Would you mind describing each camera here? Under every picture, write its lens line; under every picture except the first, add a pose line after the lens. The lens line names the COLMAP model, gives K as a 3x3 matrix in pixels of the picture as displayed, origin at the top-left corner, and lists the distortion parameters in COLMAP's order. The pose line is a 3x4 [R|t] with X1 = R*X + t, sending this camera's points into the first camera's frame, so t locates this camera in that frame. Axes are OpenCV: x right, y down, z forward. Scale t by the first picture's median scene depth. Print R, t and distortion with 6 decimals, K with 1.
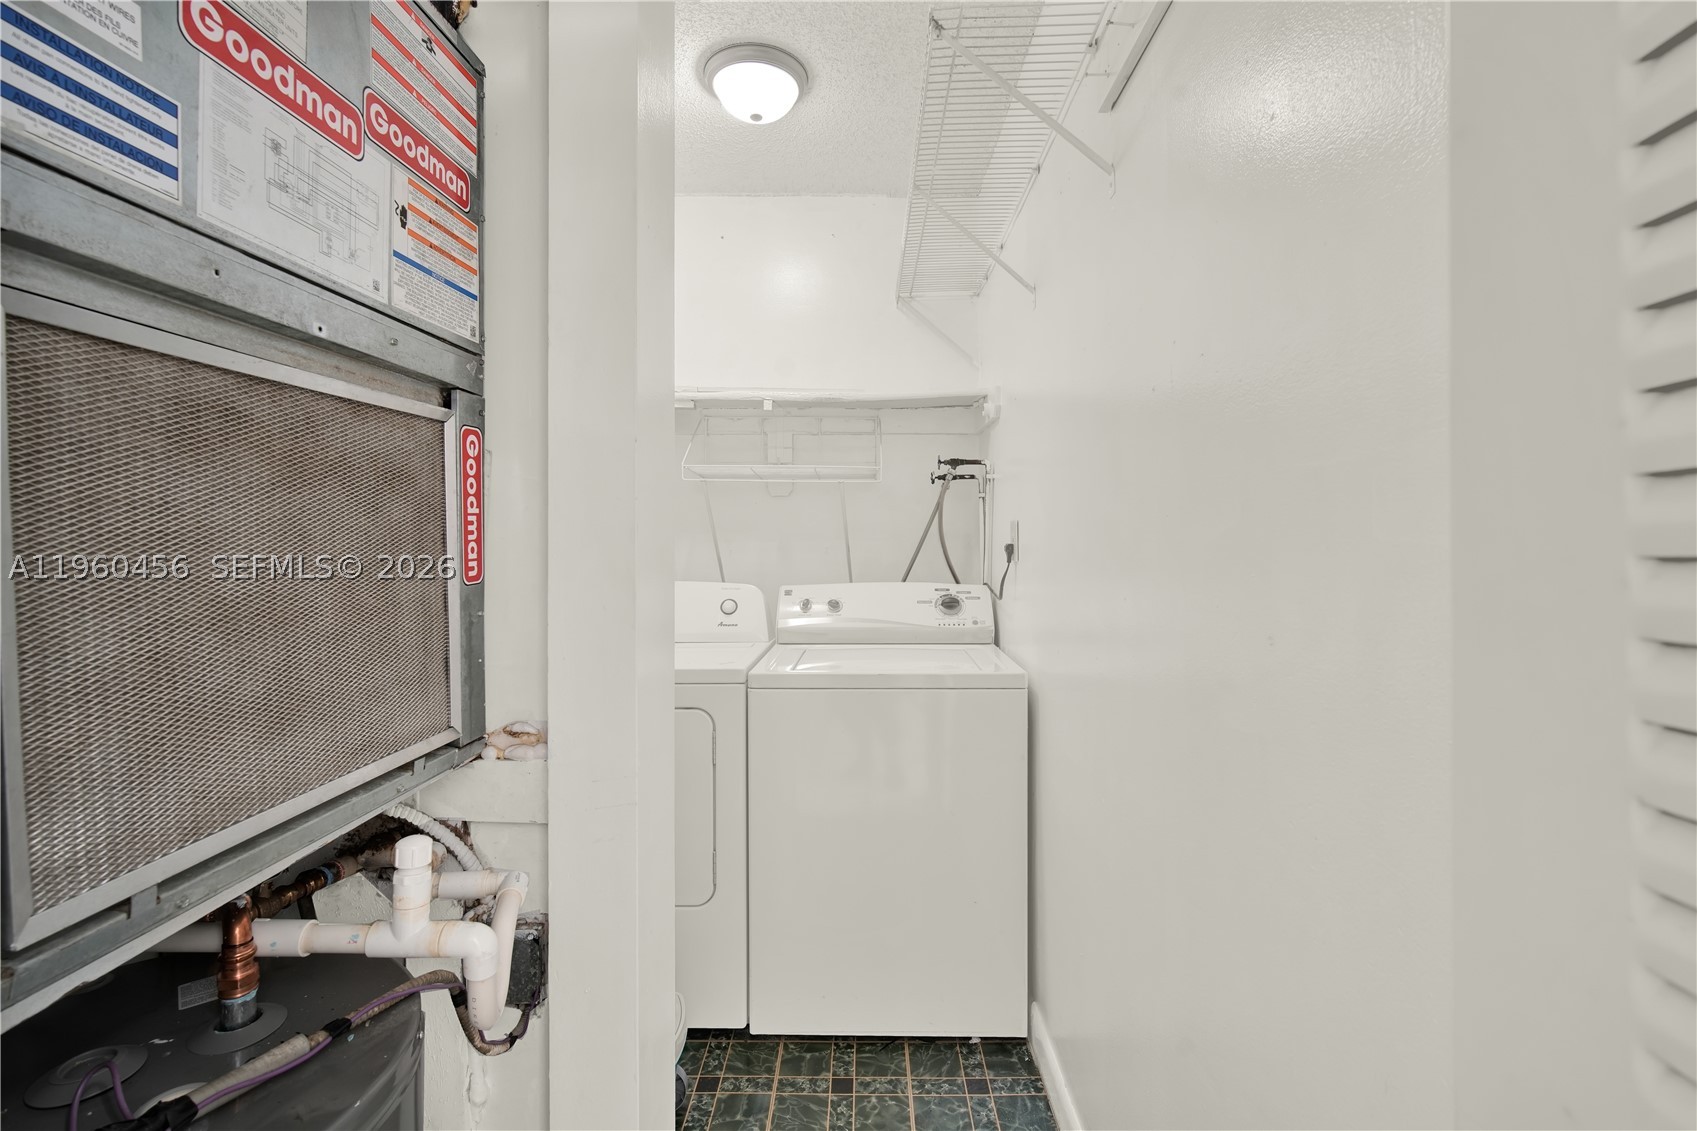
lens RADIAL K [[754.8, 0, 849.2], [0, 754.8, 548.4], [0, 0, 1]] dist [-0.001477, 0.000100]
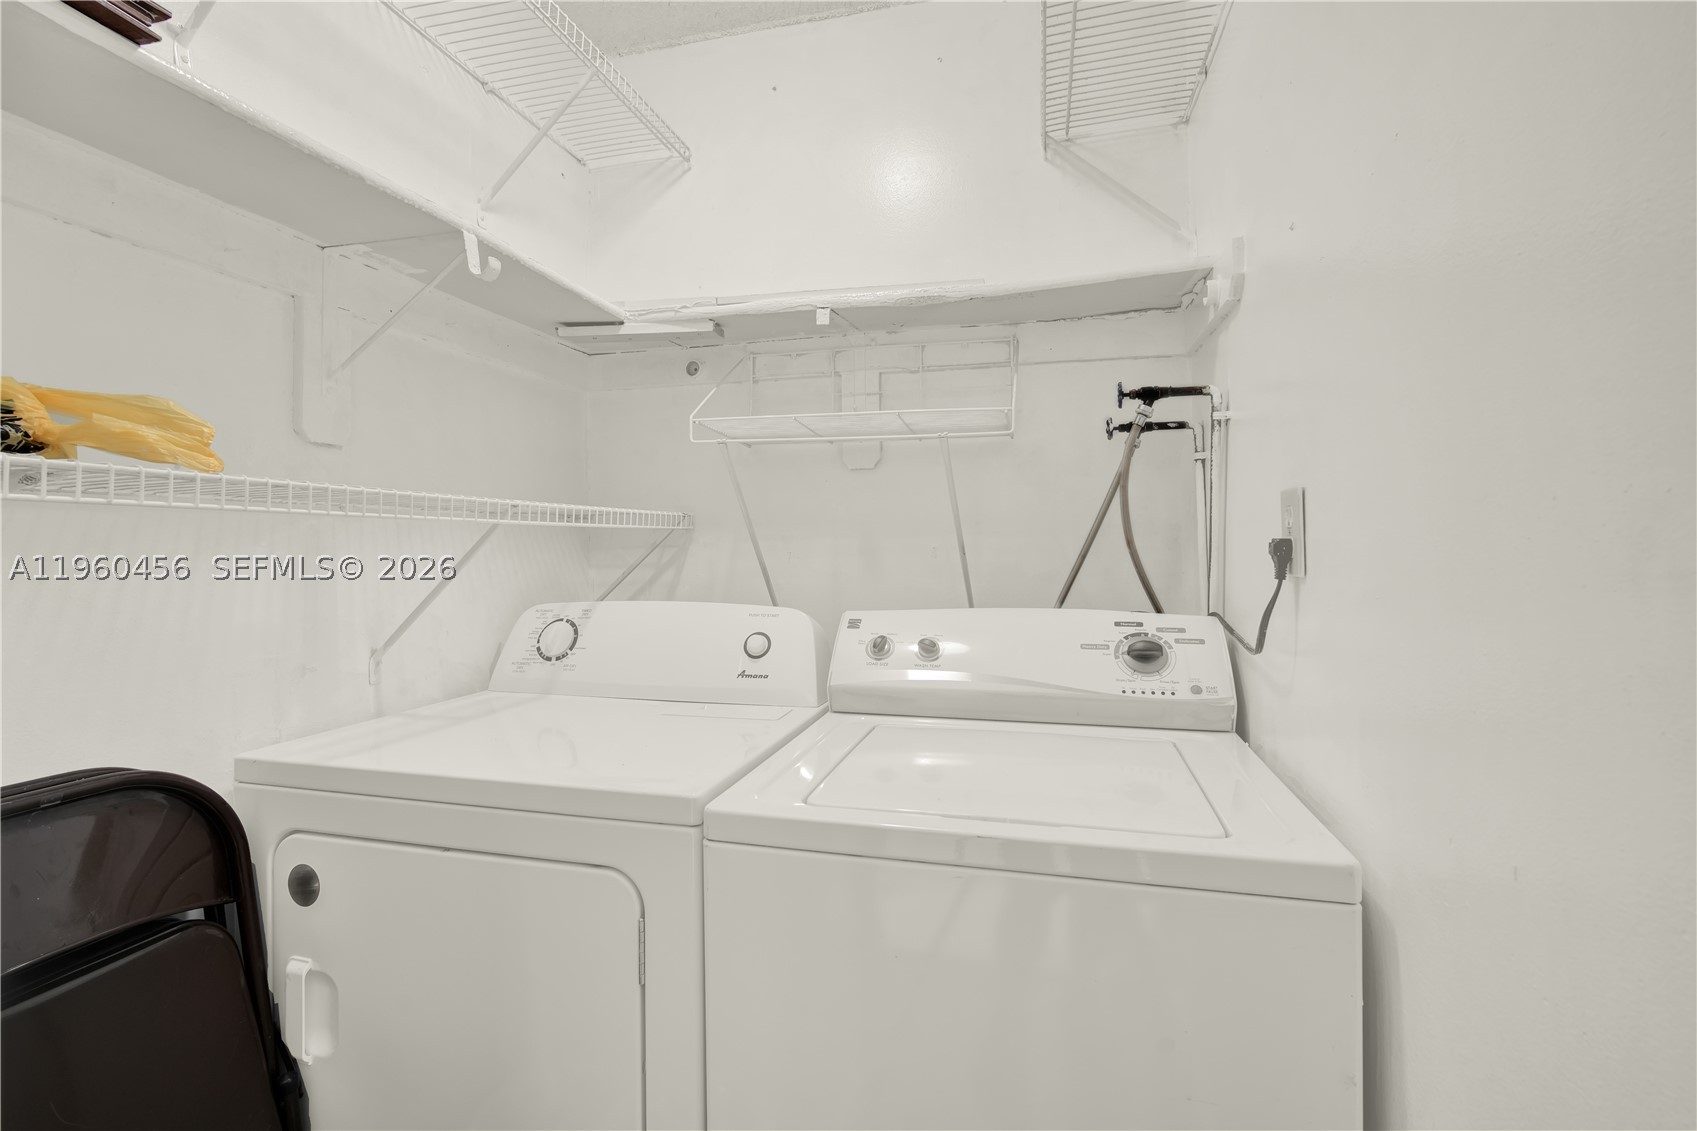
lens RADIAL K [[723.4, 0, 842.2], [0, 723.4, 535.0], [0, 0, 1]] dist [-0.011875, 0.000051]
pose [[0.967819, -0.007694, -0.251530, 0.053967], [0.002866, 0.999805, -0.019555, -0.000448], [0.251631, 0.018204, 0.967652, 0.437436]]
